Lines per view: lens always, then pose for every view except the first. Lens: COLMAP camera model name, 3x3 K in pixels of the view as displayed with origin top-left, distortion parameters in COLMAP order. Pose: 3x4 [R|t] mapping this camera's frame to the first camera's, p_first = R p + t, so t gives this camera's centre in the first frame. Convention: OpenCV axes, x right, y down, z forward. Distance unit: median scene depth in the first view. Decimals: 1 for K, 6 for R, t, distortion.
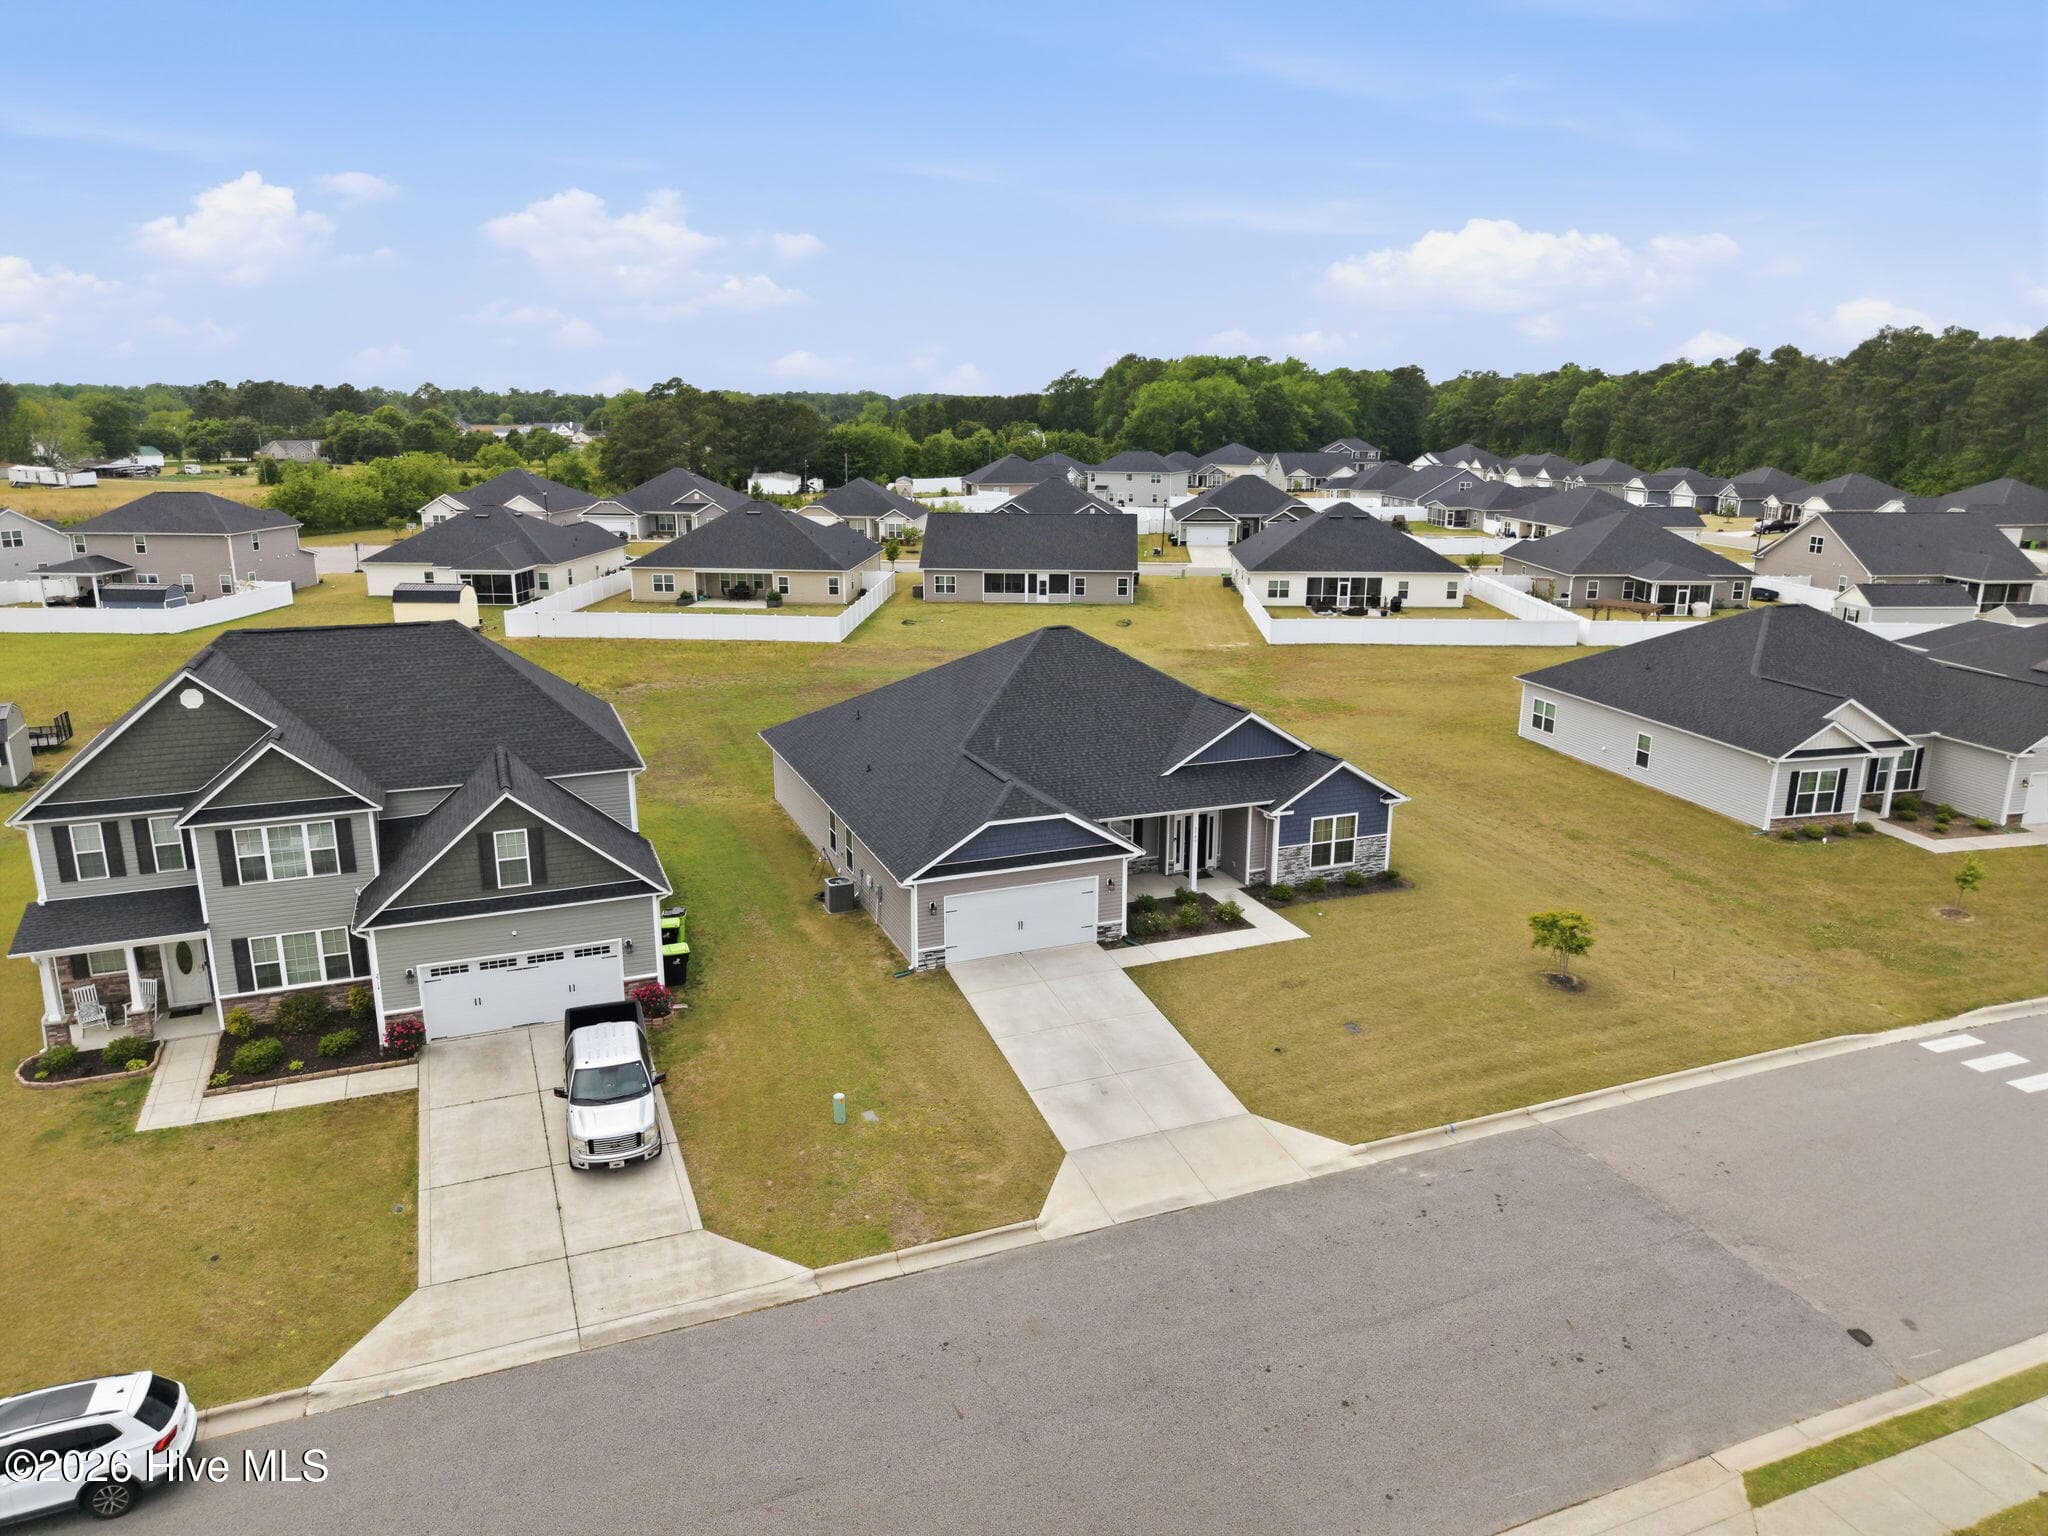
lens RADIAL K [[1364.4, 0, 1024.0], [0, 1364.4, 768.0], [0, 0, 1]] dist [0.061202, -0.078068]
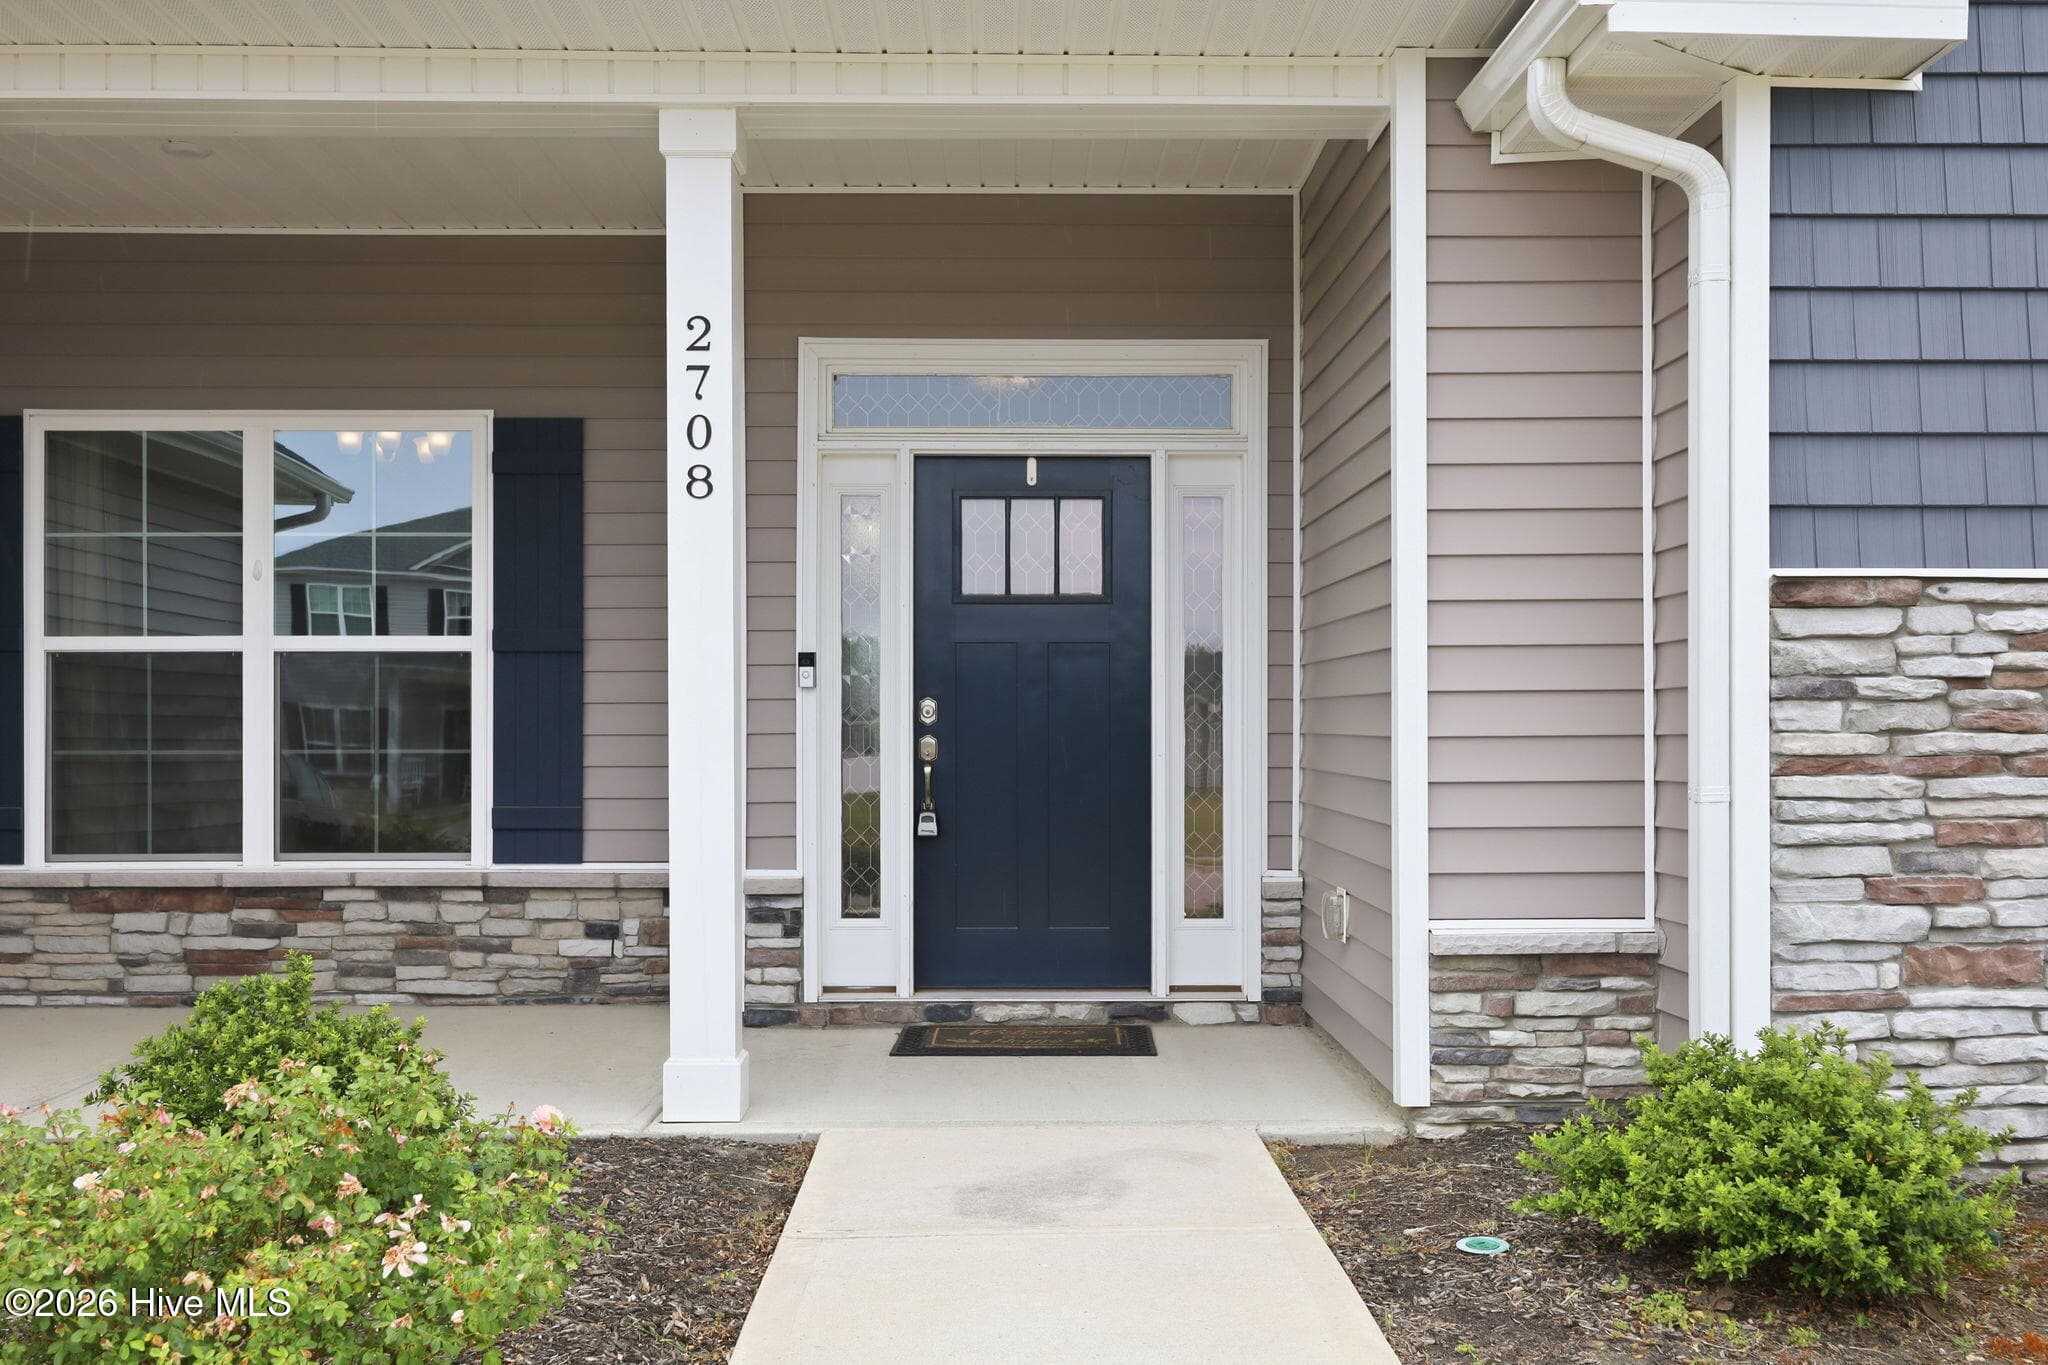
lens RADIAL K [[1952.3, 0, 1061.2], [0, 1952.3, 751.5], [0, 0, 1]] dist [0.029701, 0.000561]
pose [[0.937035, -0.005088, -0.349198, 0.190126], [-0.084256, 0.967064, -0.240184, 0.097303], [0.338919, 0.254483, 0.905744, 0.908566]]
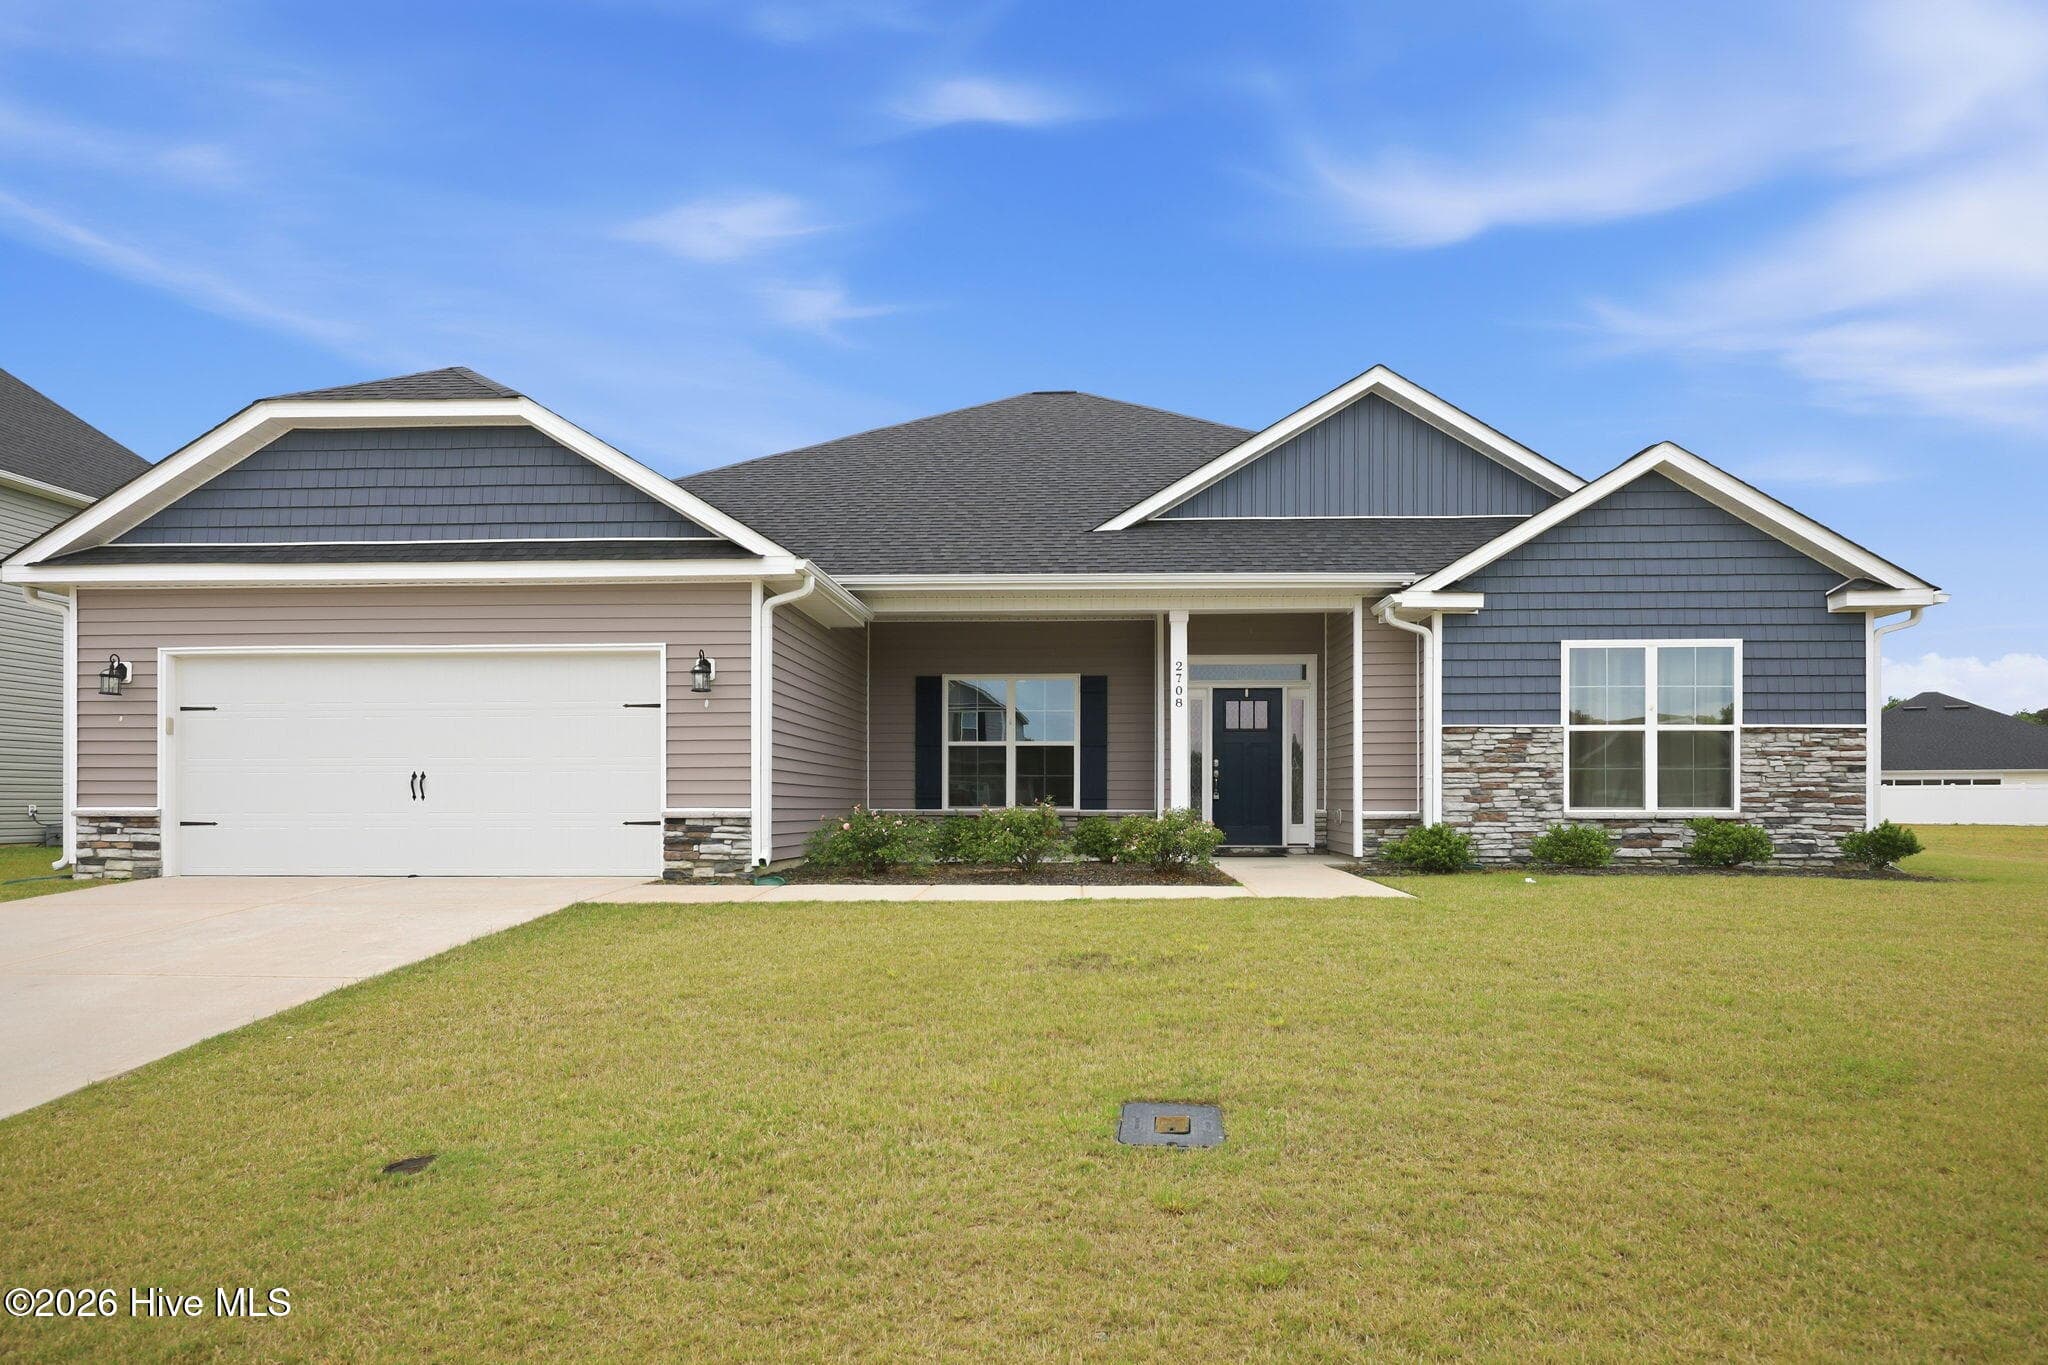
lens RADIAL K [[1230.0, 0, 1039.6], [0, 1230.0, 818.1], [0, 0, 1]] dist [-0.003248, -0.002525]
pose [[0.903703, -0.001382, -0.428157, 0.227258], [-0.107324, 0.967338, -0.229650, 0.156517], [0.414490, 0.253487, 0.874038, 0.729578]]
